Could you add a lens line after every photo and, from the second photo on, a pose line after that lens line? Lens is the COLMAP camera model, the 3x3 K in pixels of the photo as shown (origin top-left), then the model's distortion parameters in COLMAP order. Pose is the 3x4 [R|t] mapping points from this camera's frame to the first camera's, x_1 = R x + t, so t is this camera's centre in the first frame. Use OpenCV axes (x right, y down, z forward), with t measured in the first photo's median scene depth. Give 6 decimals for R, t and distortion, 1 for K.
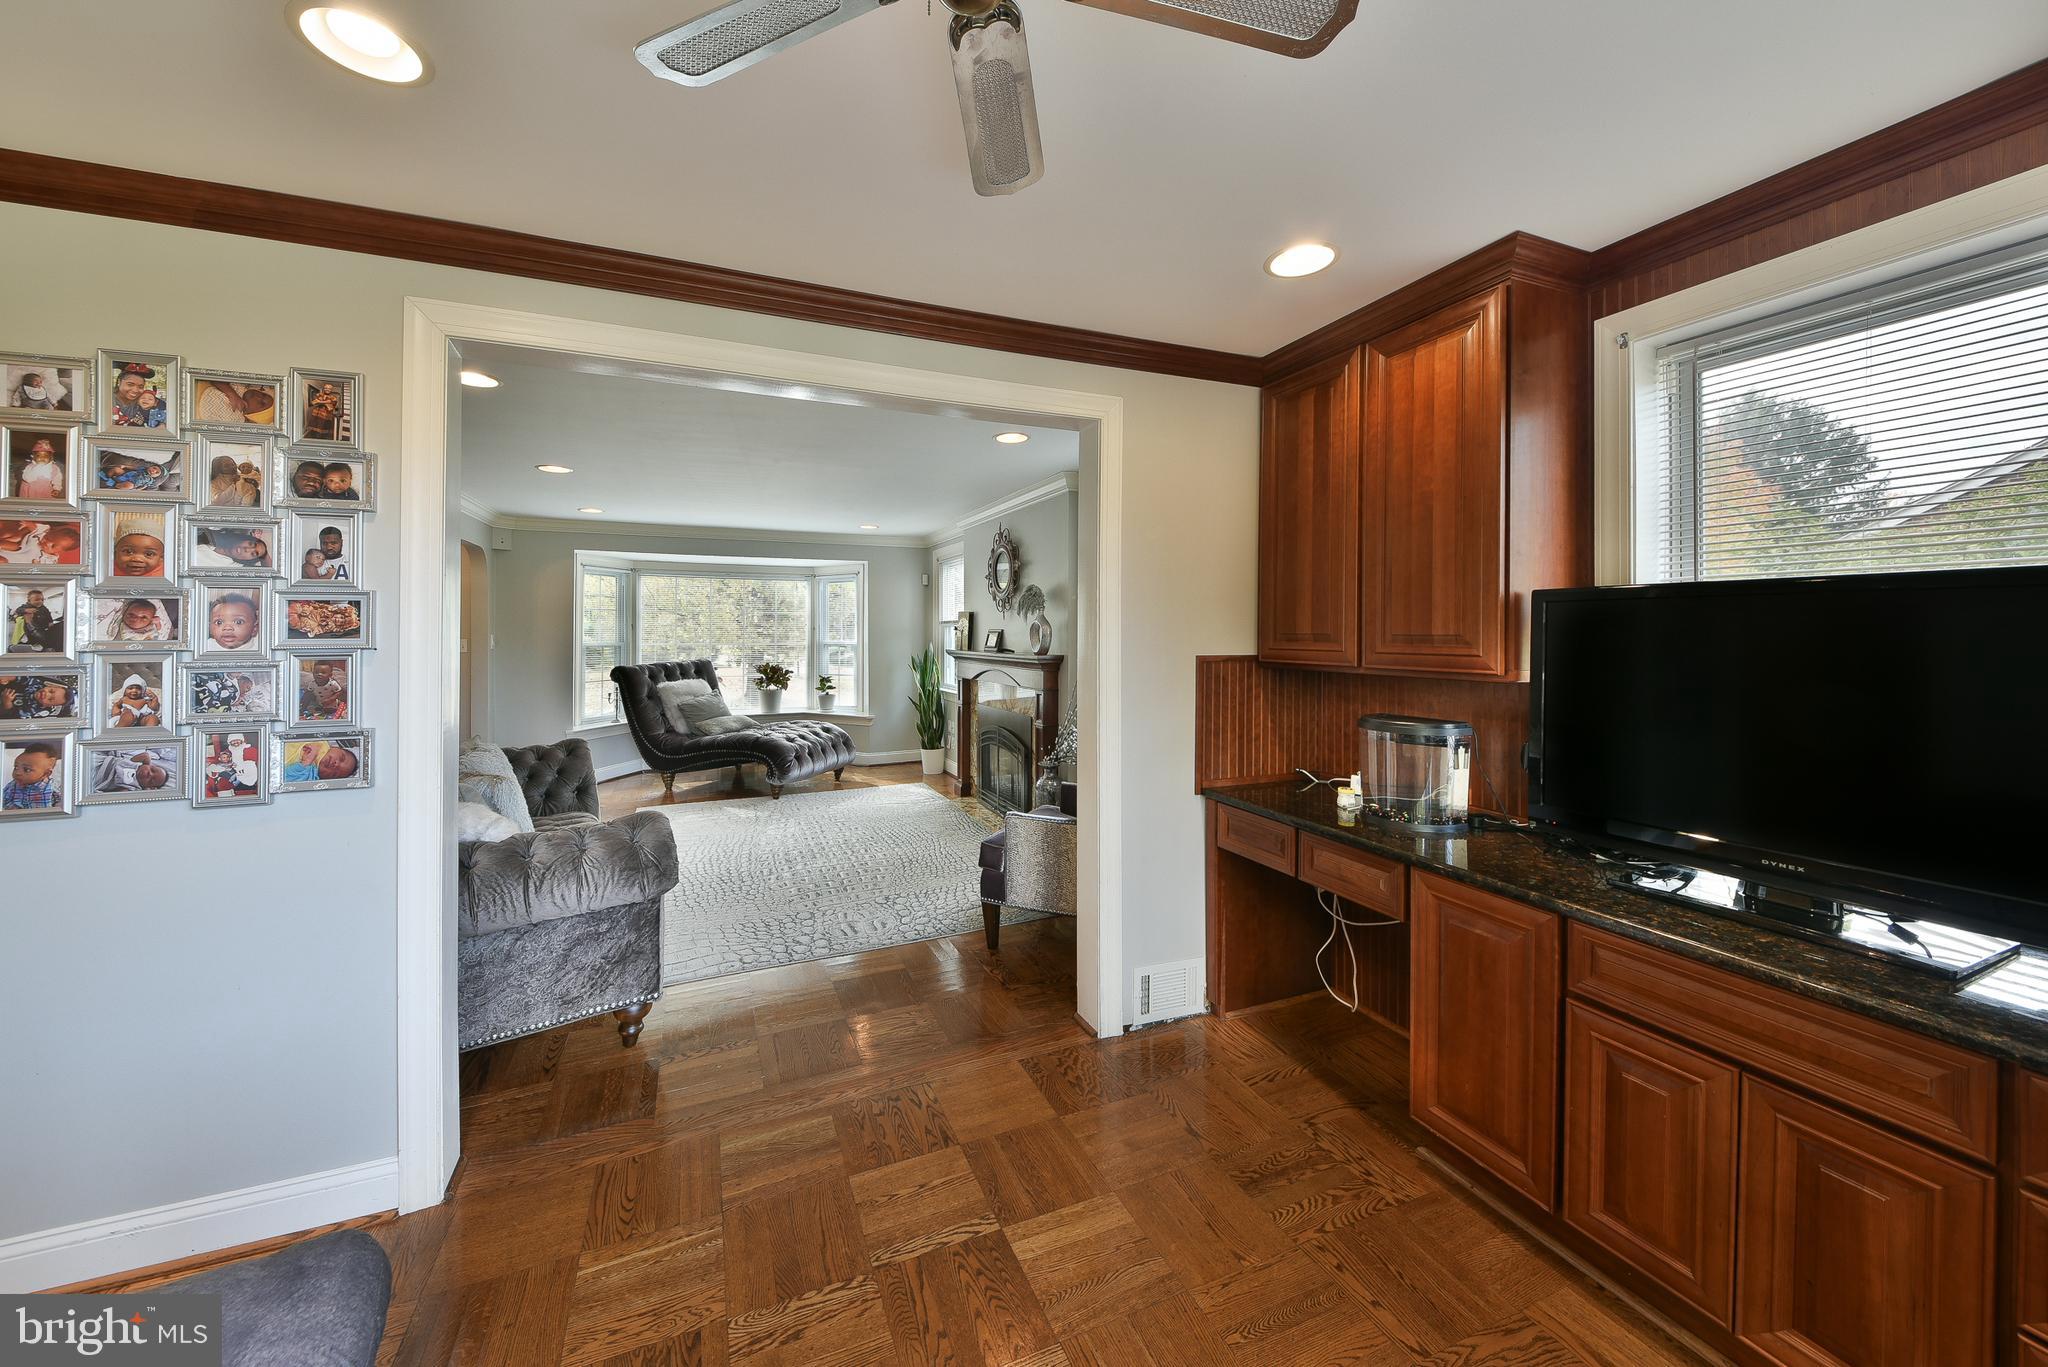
lens RADIAL K [[711.6, 0, 1017.0], [0, 711.6, 624.2], [0, 0, 1]] dist [-0.003544, -0.002194]
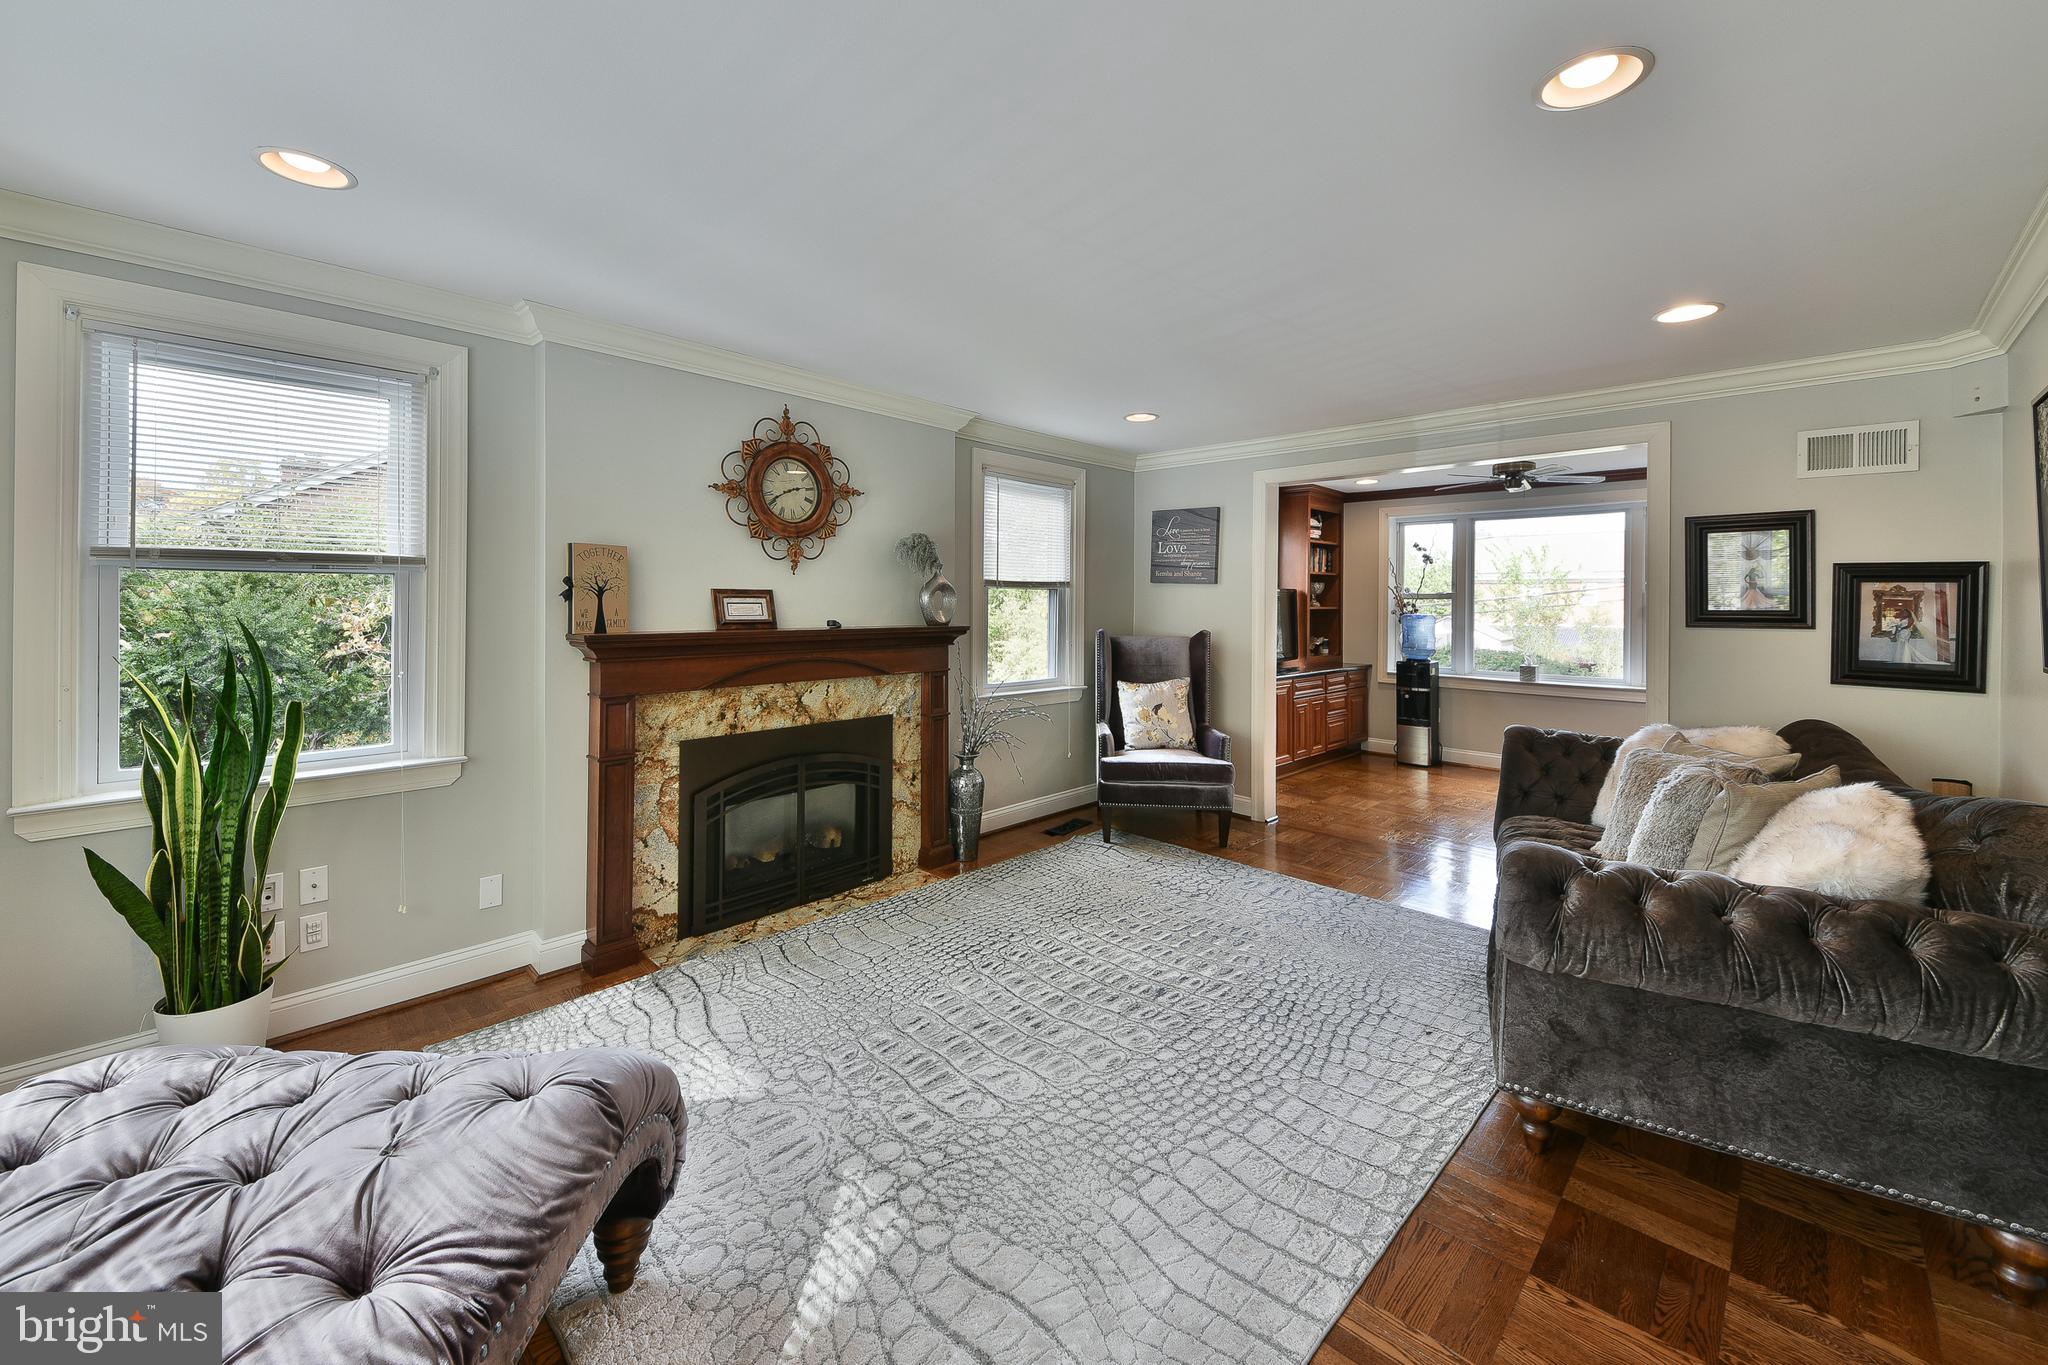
lens RADIAL K [[824.9, 0, 989.6], [0, 824.9, 604.2], [0, 0, 1]] dist [0.009064, -0.000129]
pose [[-0.362886, -0.002464, 0.931830, -0.591694], [-0.010566, 0.999943, -0.001471, 0.015042], [-0.931774, -0.010380, -0.362891, 0.910430]]
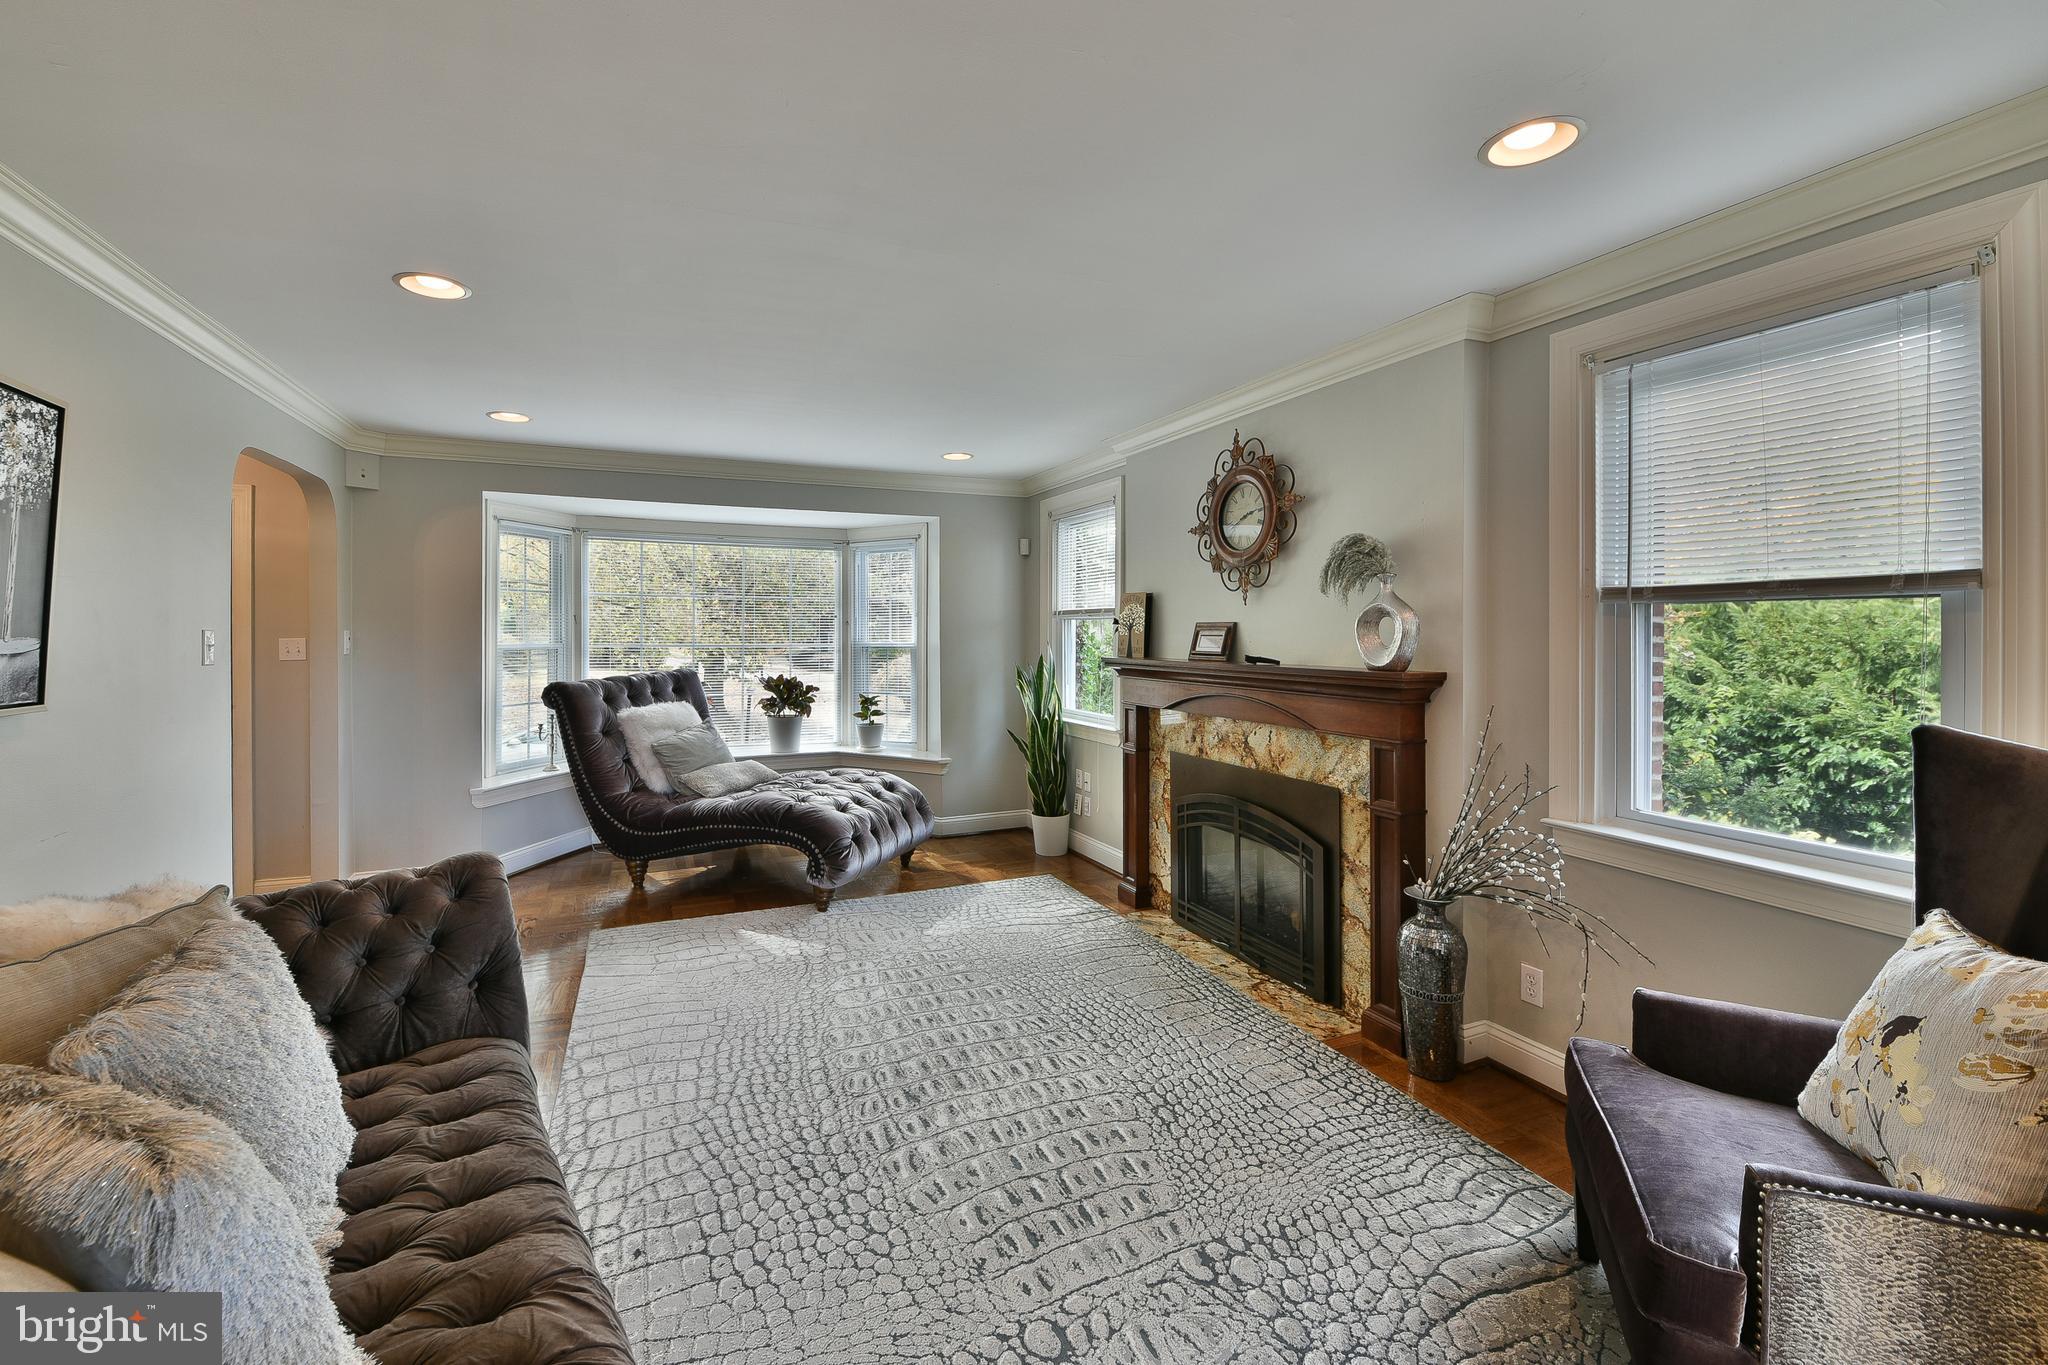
lens RADIAL K [[833.4, 0, 980.5], [0, 833.4, 632.5], [0, 0, 1]] dist [0.002796, -0.000393]
pose [[0.999592, 0.002710, -0.028430, -0.171146], [-0.002316, 0.999901, 0.013871, 0.005564], [0.028465, -0.013800, 0.999500, 0.288209]]
